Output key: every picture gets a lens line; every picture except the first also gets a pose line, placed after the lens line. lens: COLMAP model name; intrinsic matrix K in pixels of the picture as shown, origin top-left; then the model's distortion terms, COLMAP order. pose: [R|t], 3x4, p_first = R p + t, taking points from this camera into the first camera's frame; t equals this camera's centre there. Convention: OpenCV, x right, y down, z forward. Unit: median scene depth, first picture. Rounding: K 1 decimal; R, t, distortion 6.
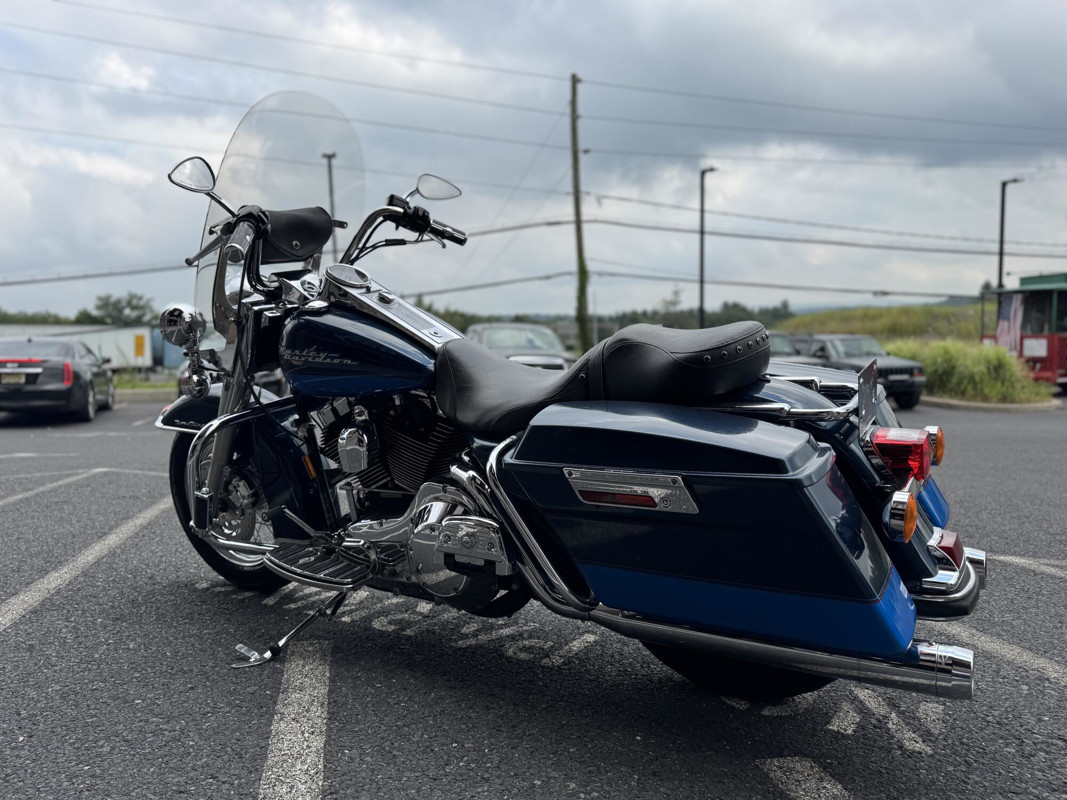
lens RADIAL K [[792.0, 0, 533.5], [0, 792.0, 400.0], [0, 0, 1]] dist [0.024149, -0.022246]
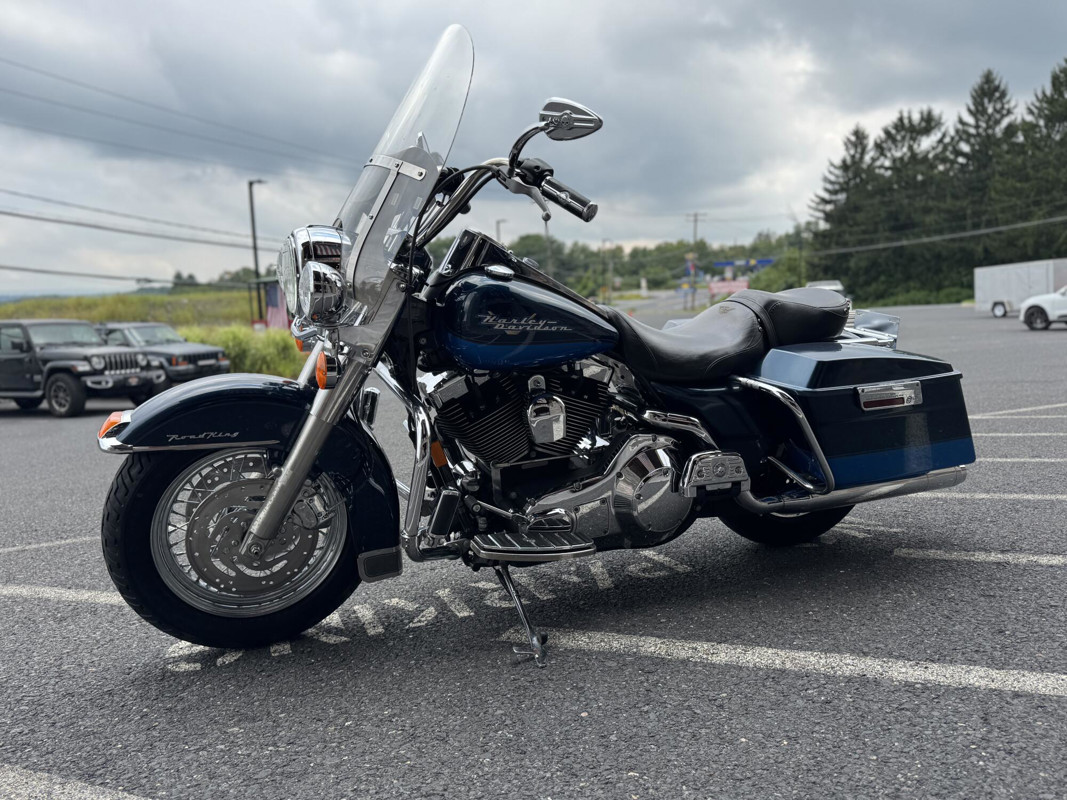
lens RADIAL K [[792.0, 0, 533.5], [0, 792.0, 400.0], [0, 0, 1]] dist [0.024149, -0.022246]
pose [[0.591722, -0.101591, 0.799715, -0.111925], [0.091151, 0.994097, 0.058840, -0.002274], [-0.800972, 0.038078, 0.597489, 0.047183]]
